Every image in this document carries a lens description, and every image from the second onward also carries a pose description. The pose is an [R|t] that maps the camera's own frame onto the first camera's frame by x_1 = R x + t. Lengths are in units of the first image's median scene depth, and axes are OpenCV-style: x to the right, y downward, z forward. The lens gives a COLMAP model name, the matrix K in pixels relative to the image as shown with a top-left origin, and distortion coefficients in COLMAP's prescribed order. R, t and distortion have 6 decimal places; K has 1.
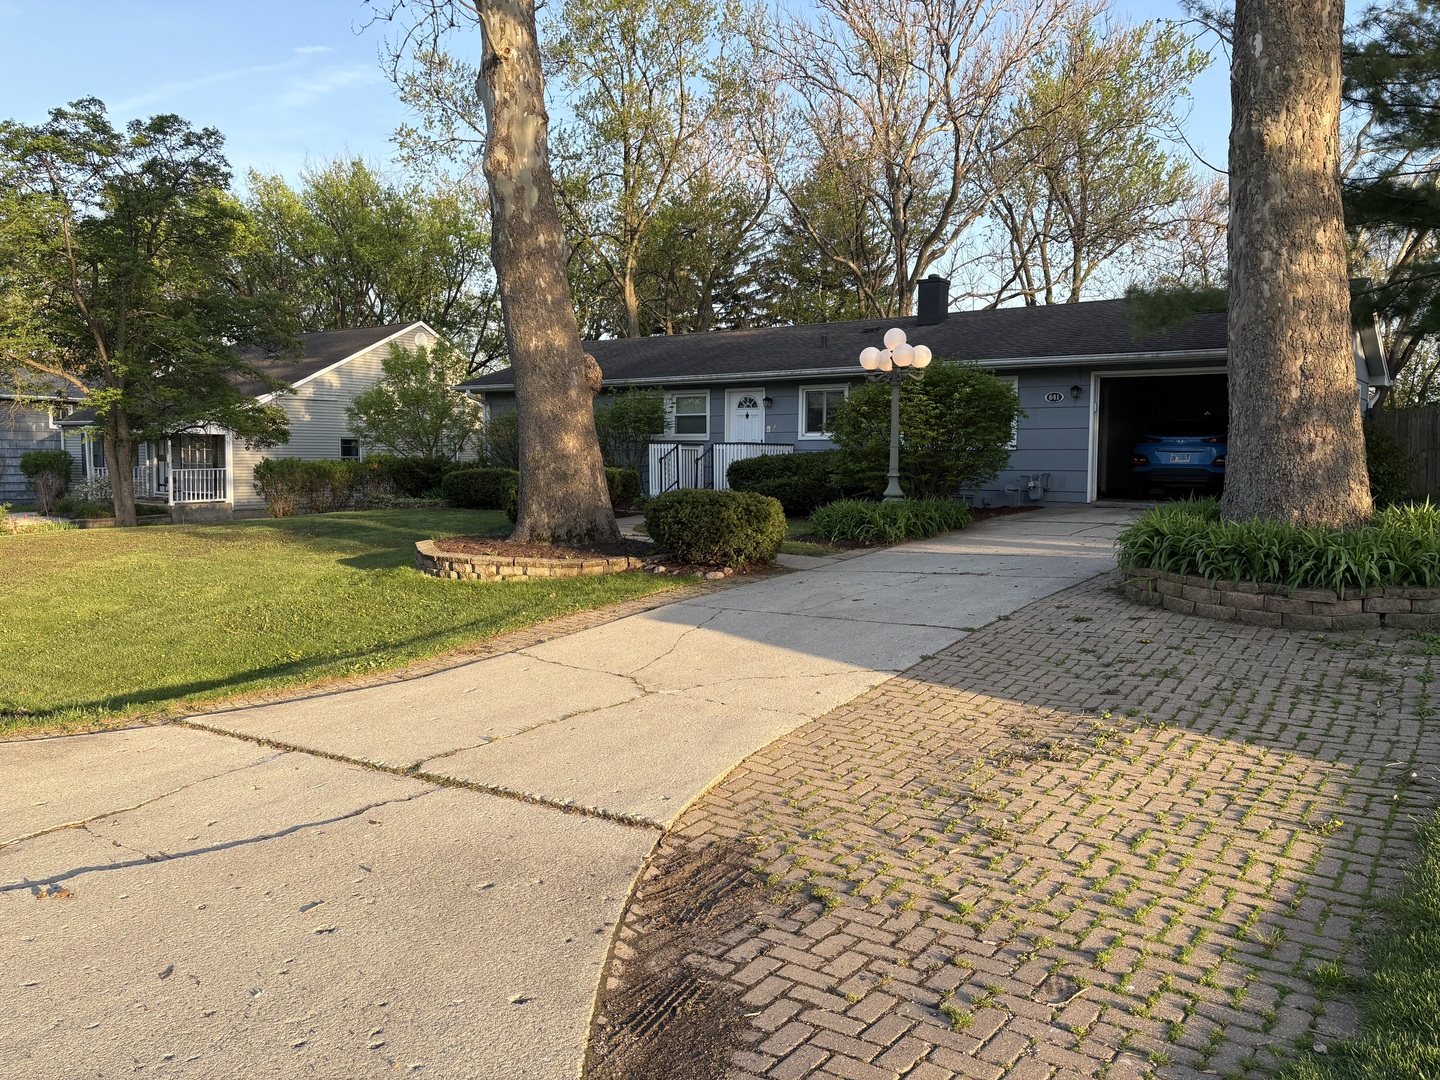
lens RADIAL K [[1113.1, 0, 728.0], [0, 1113.1, 547.7], [0, 0, 1]] dist [0.056392, -0.070346]
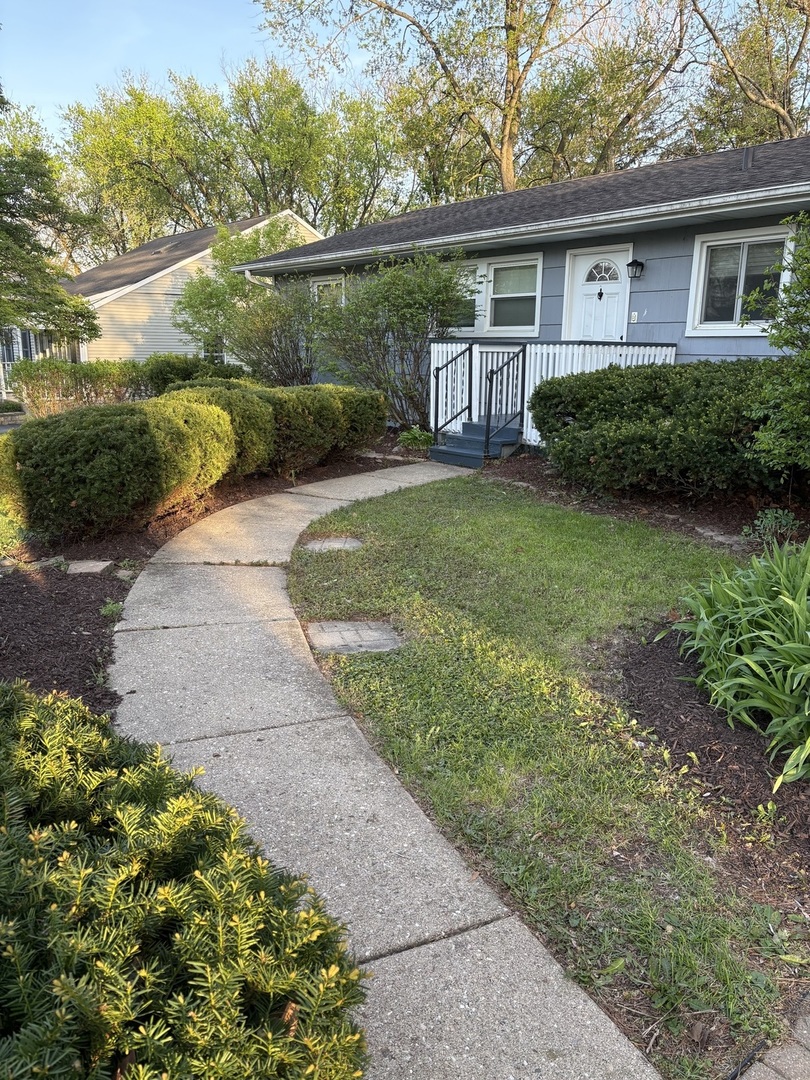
lens RADIAL K [[809.3, 0, 399.7], [0, 809.3, 559.7], [0, 0, 1]] dist [0.027129, -0.000710]
pose [[0.963164, 0.073102, -0.258789, 0.062376], [-0.027337, 0.983973, 0.176210, -0.087459], [0.267522, -0.162645, 0.949725, 0.889759]]
